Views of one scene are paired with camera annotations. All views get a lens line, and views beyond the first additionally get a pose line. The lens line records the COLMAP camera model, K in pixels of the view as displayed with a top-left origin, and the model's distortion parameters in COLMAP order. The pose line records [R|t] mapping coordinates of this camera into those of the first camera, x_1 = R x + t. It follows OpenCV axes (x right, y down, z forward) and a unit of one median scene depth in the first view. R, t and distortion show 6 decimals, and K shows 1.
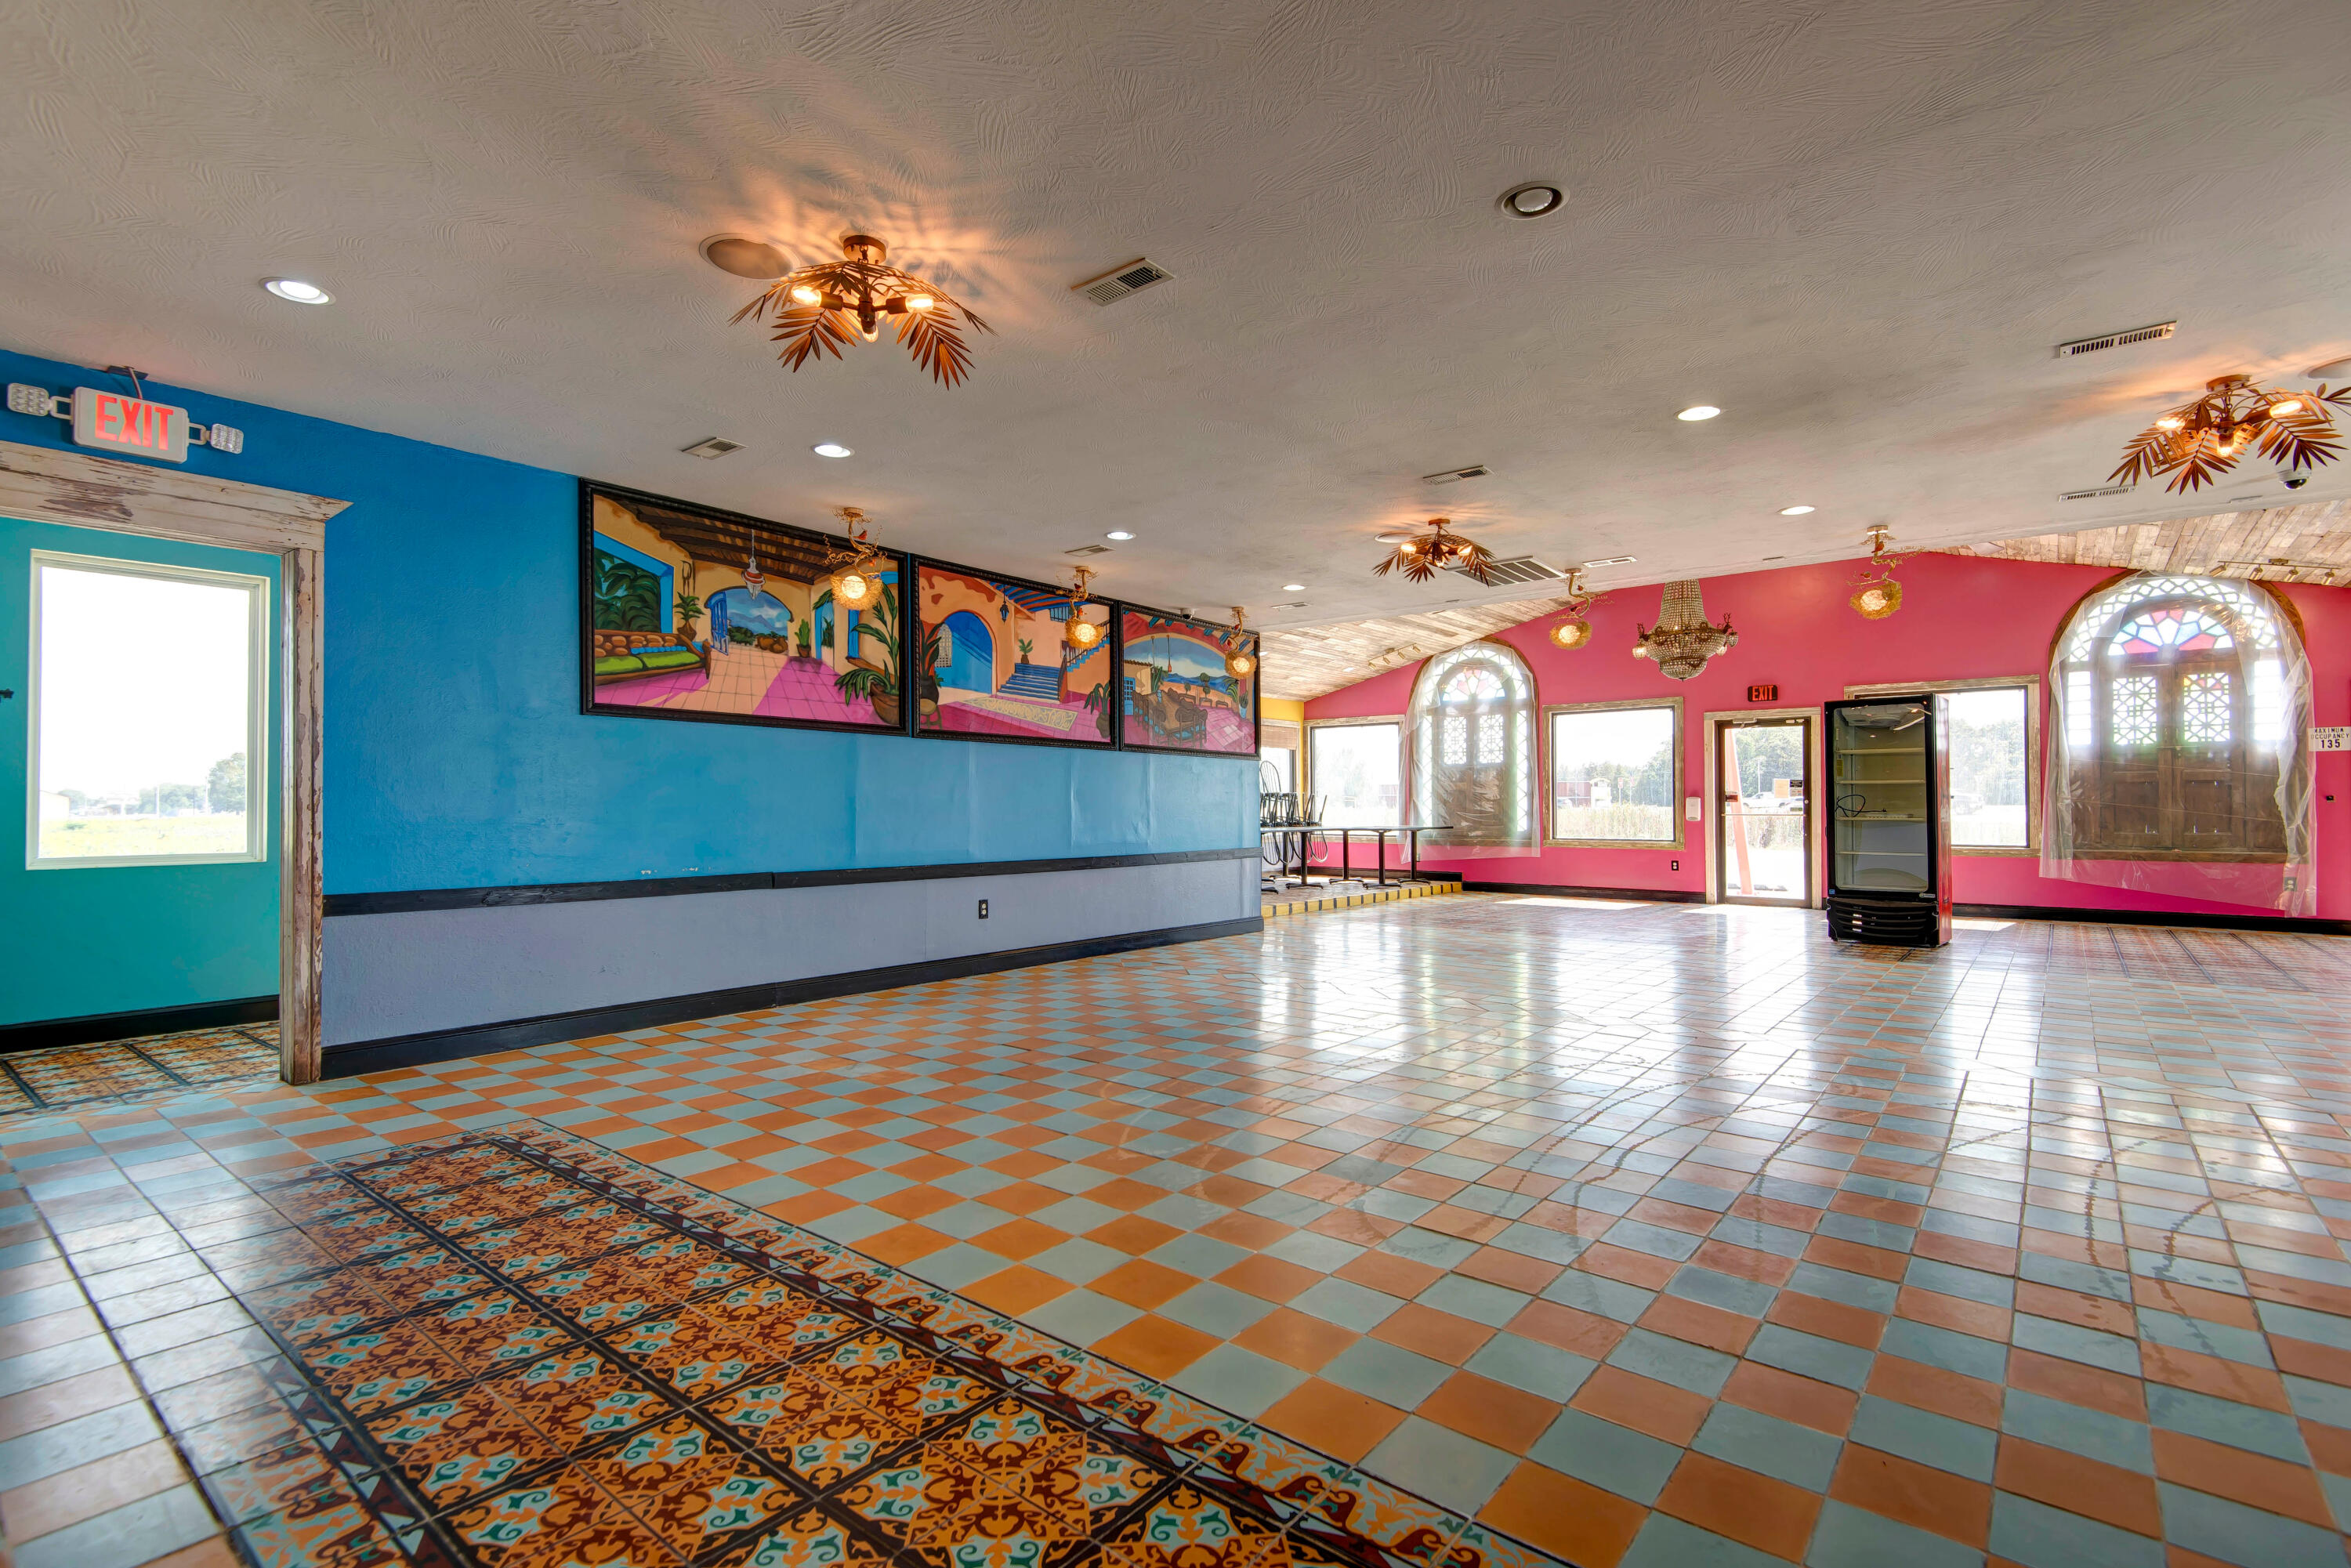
lens RADIAL K [[1081.1, 0, 1165.7], [0, 1081.1, 789.9], [0, 0, 1]] dist [0.002416, -0.001097]
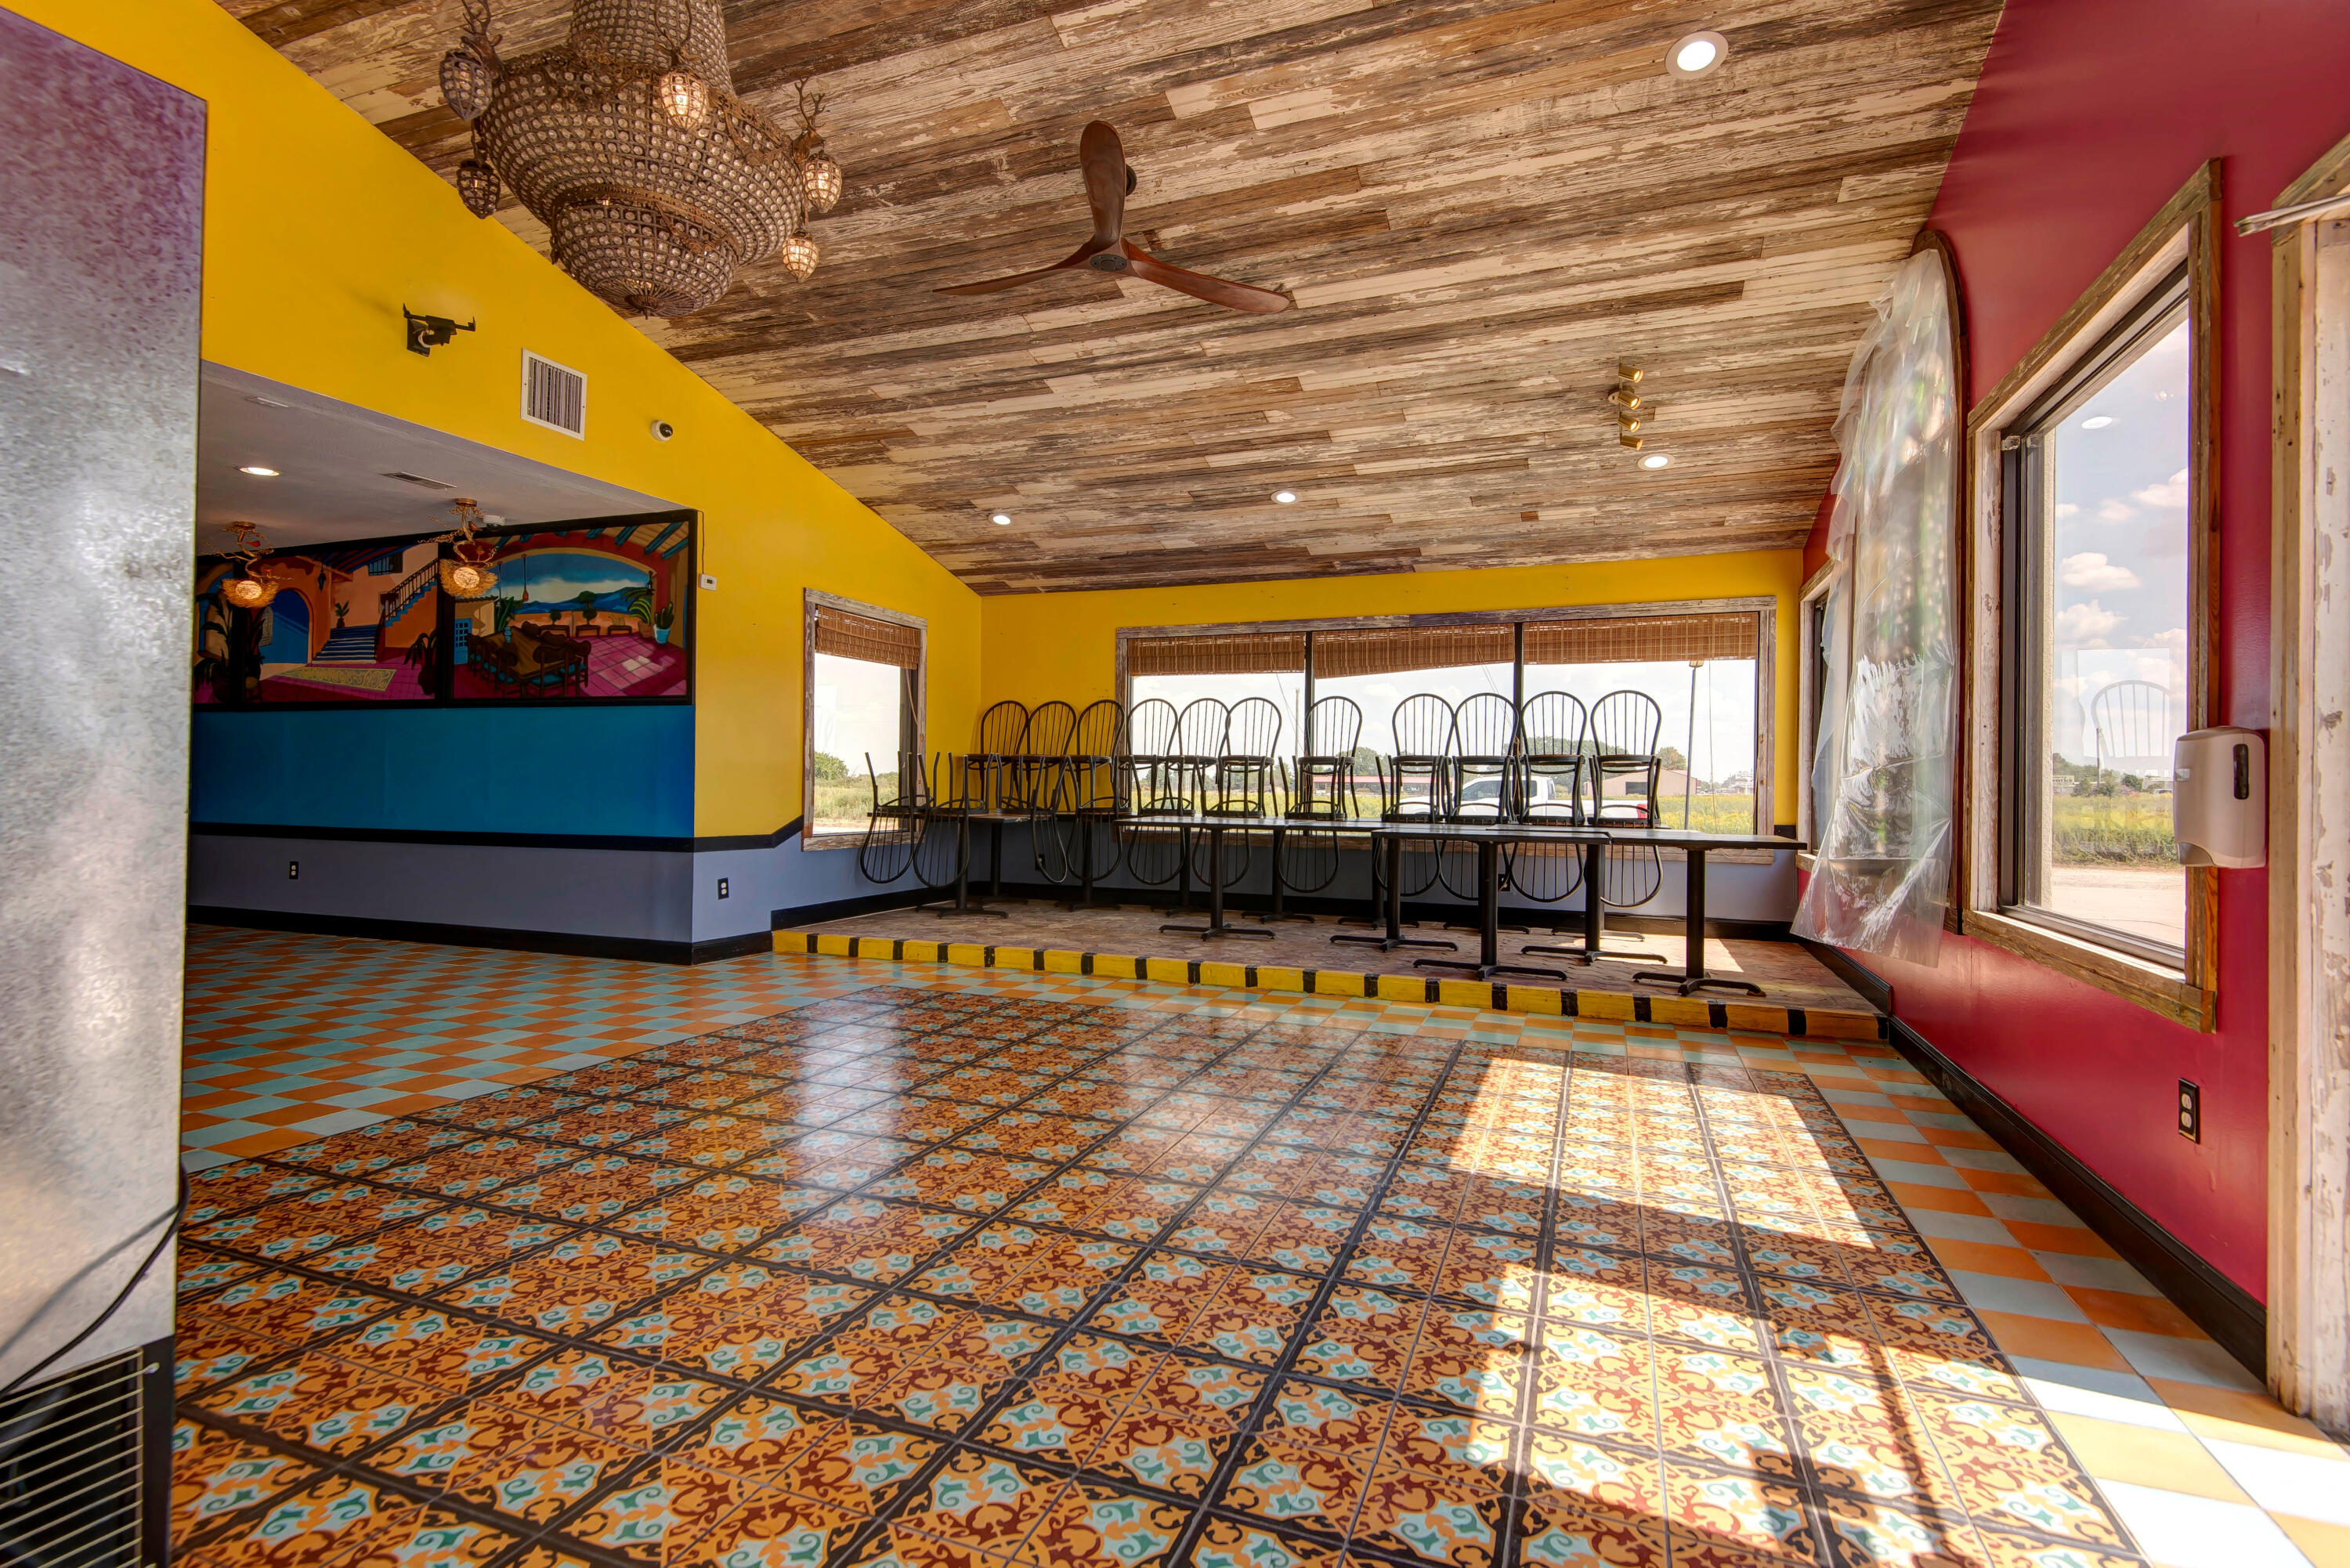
lens RADIAL K [[1080.6, 0, 1178.4], [0, 1080.6, 796.3], [0, 0, 1]] dist [0.002416, -0.001097]
pose [[0.361848, 0.010725, -0.932175, 1.001520], [0.011804, 0.999801, 0.016085, 0.028216], [0.932162, -0.016824, 0.361649, 1.269479]]
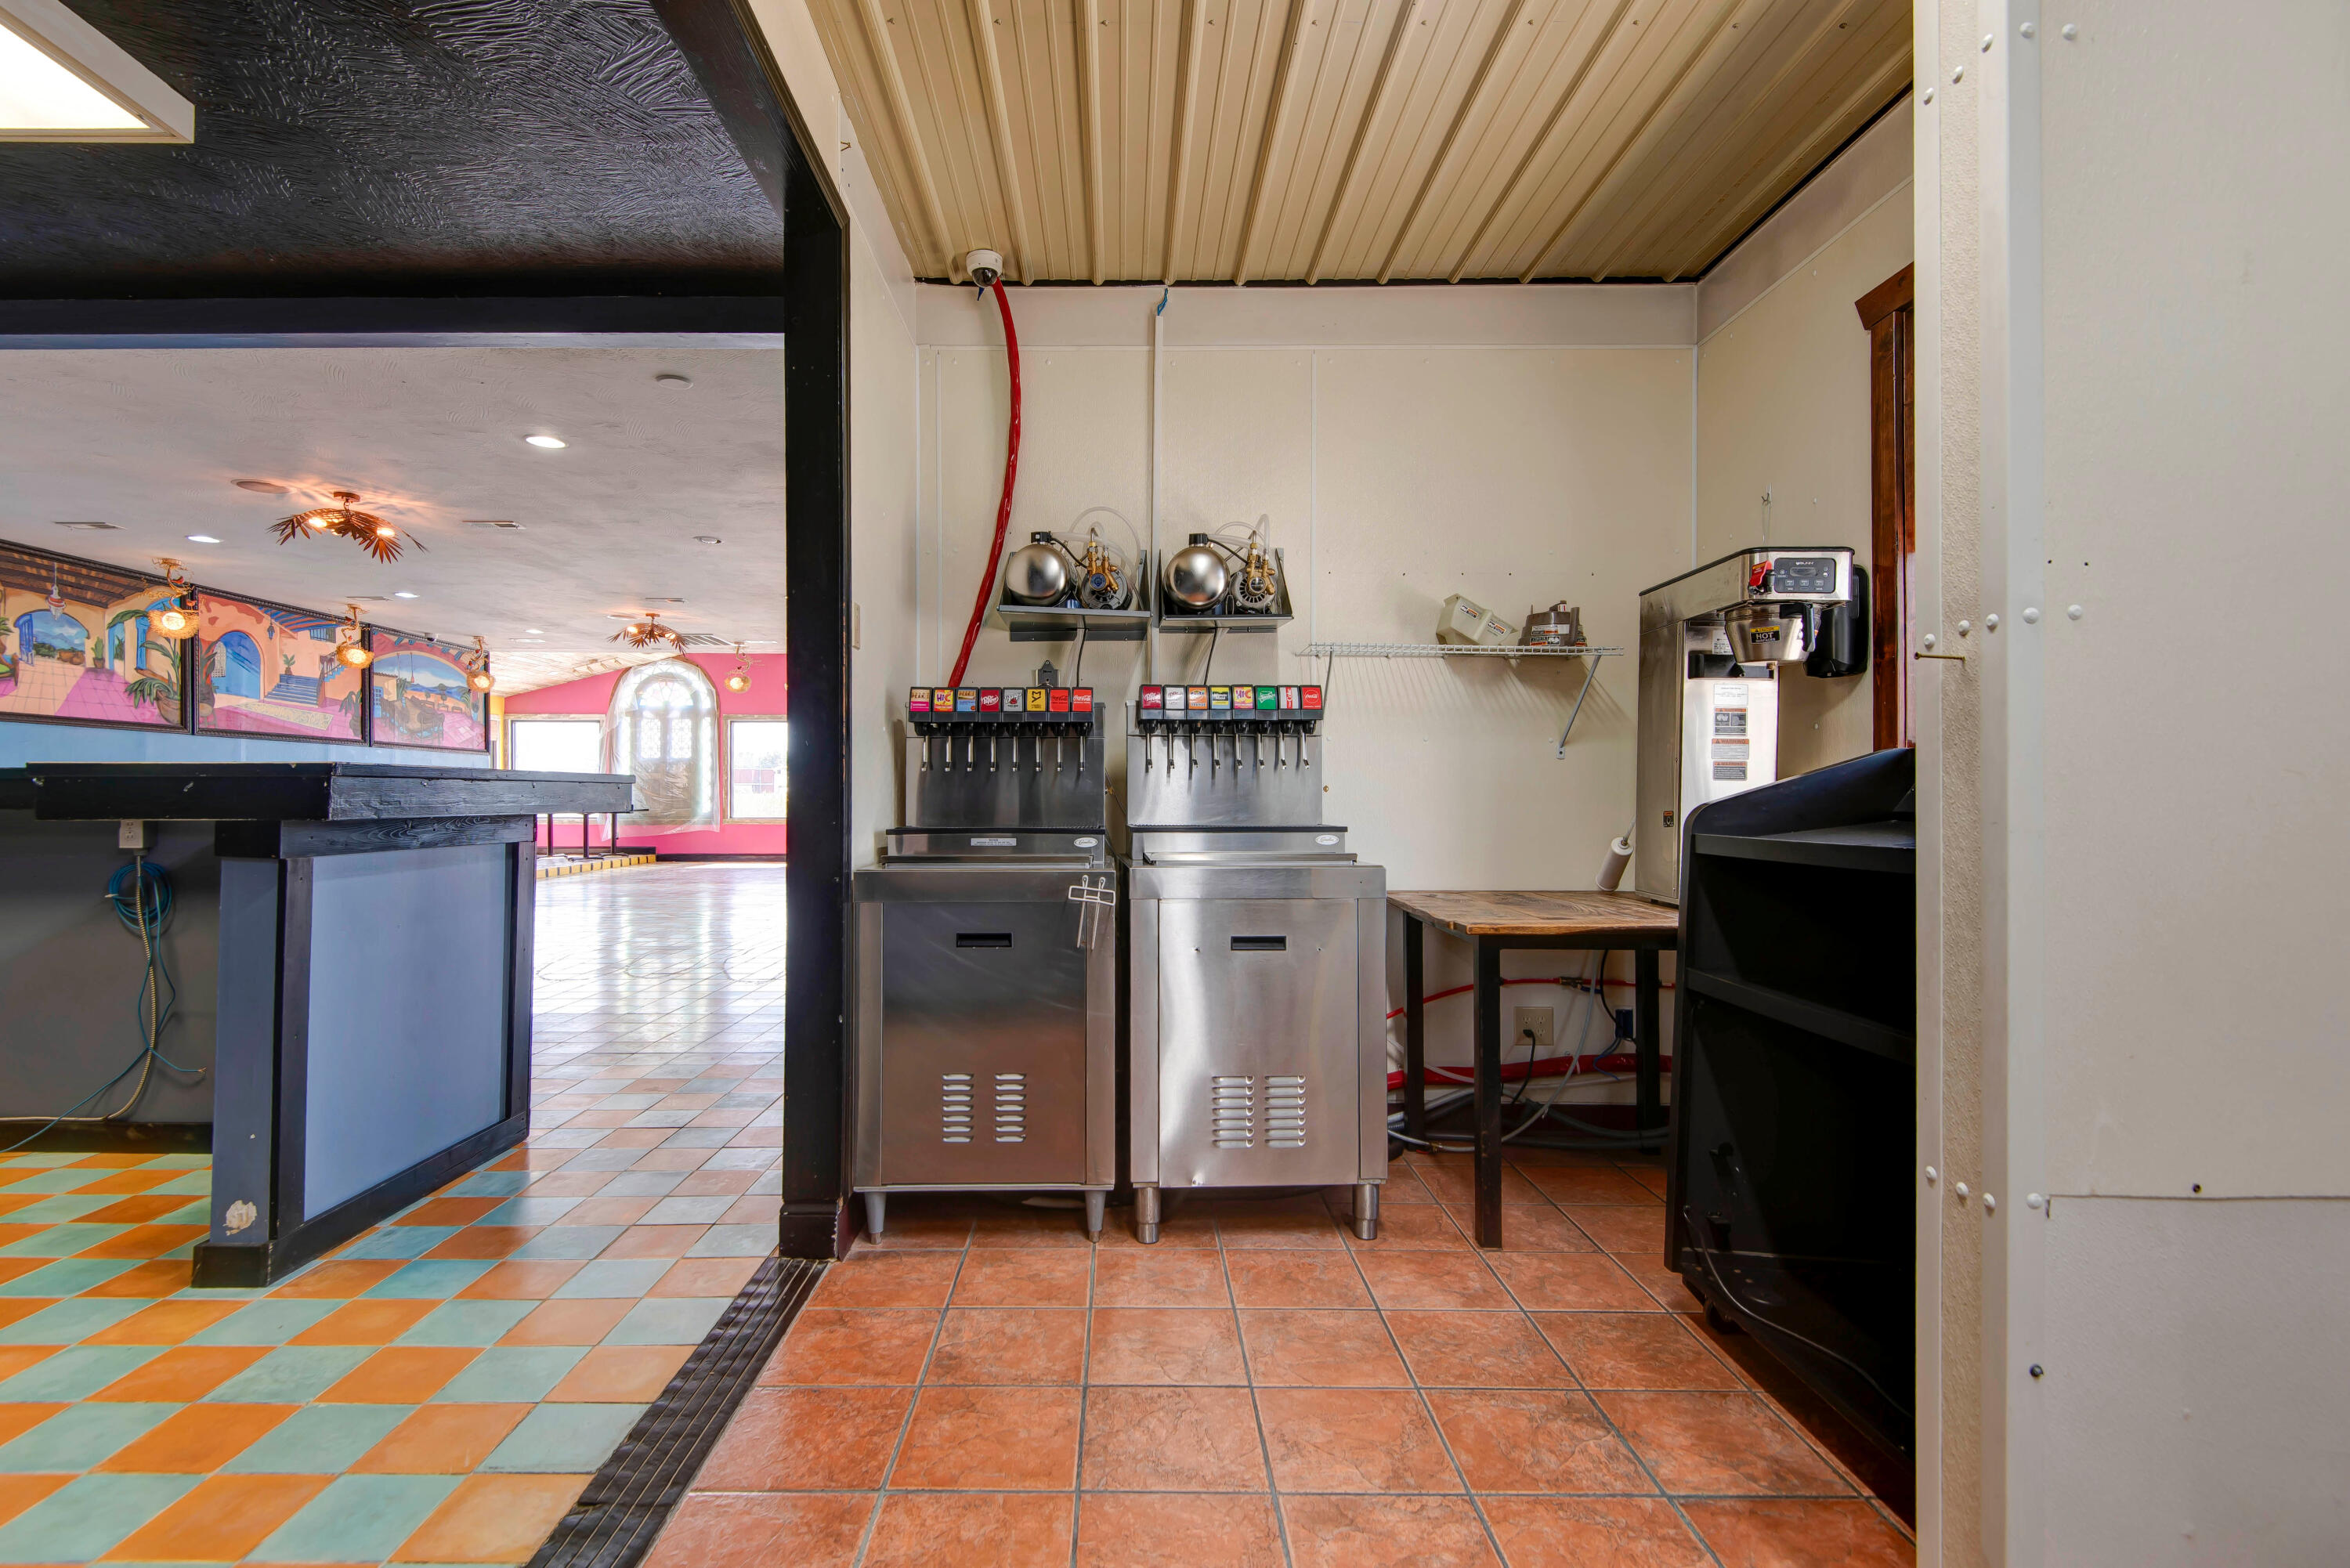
lens RADIAL K [[1080.6, 0, 1128.6], [0, 1080.6, 789.8], [0, 0, 1]] dist [0.002416, -0.001097]
pose [[0.771956, 0.004744, 0.635658, -0.163064], [-0.012727, 0.999887, 0.007994, -0.008382], [-0.635548, -0.014261, 0.771929, -0.509439]]
